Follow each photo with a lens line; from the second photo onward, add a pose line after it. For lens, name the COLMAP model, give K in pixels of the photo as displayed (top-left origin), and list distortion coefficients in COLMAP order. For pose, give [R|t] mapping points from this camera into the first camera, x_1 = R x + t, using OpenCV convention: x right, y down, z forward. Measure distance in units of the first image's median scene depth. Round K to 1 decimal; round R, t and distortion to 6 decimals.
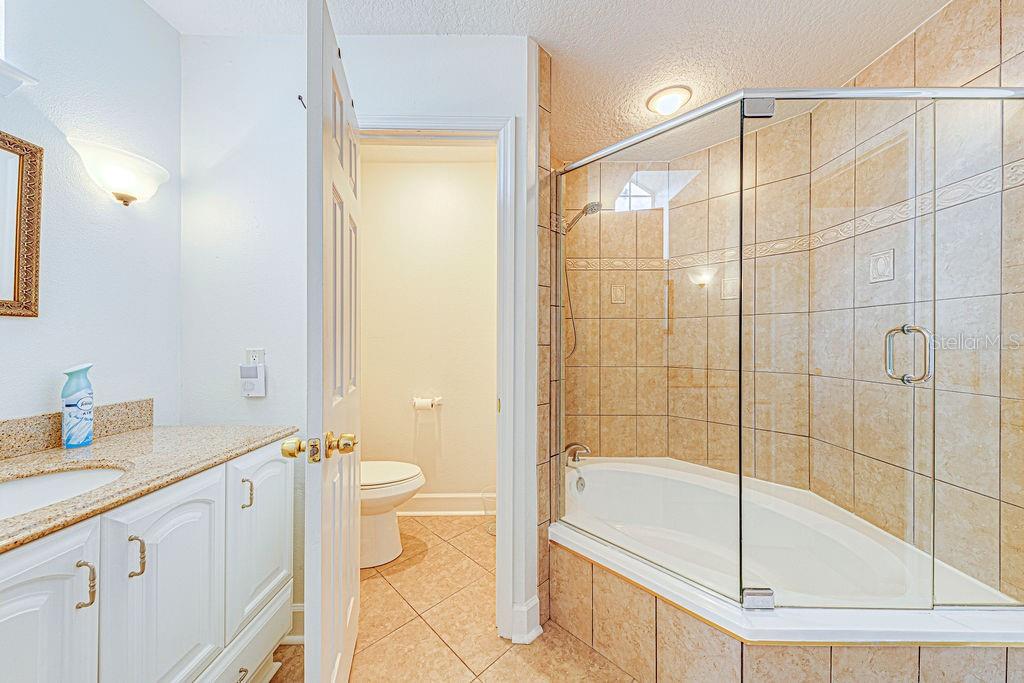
lens RADIAL K [[348.8, 0, 516.2], [0, 348.8, 341.1], [0, 0, 1]] dist [0.000536, -0.000061]
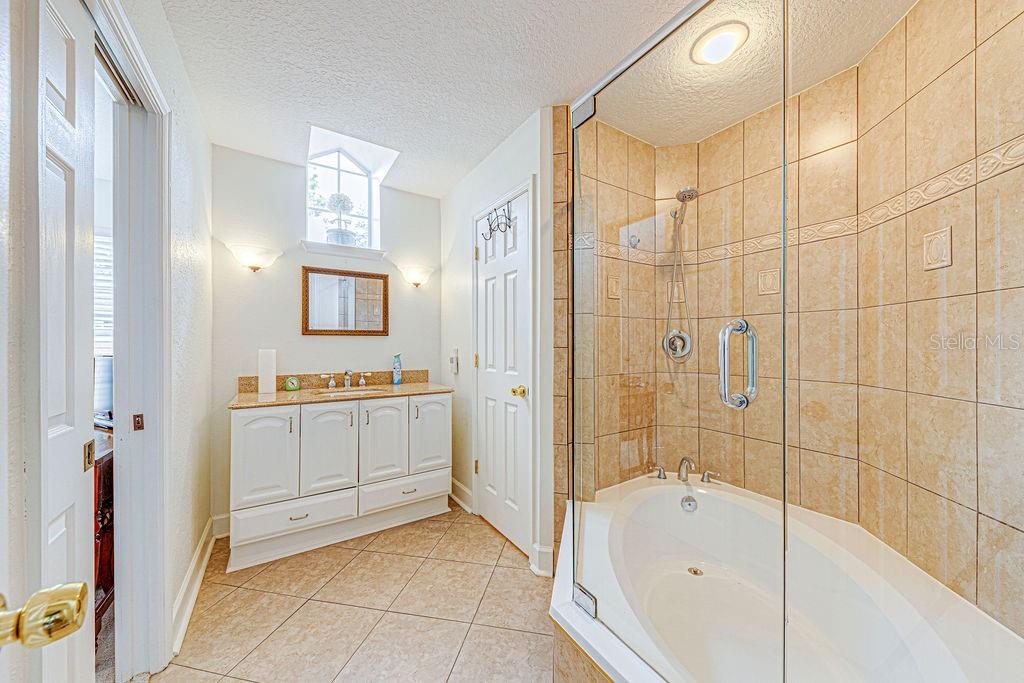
lens RADIAL K [[350.6, 0, 517.6], [0, 350.6, 344.6], [0, 0, 1]] dist [-0.000091, -0.000218]
pose [[0.557756, -0.000078, -0.830005, 1.024384], [0.001178, 0.999999, 0.000697, 0.000229], [0.830004, -0.001366, 0.557756, 0.196968]]
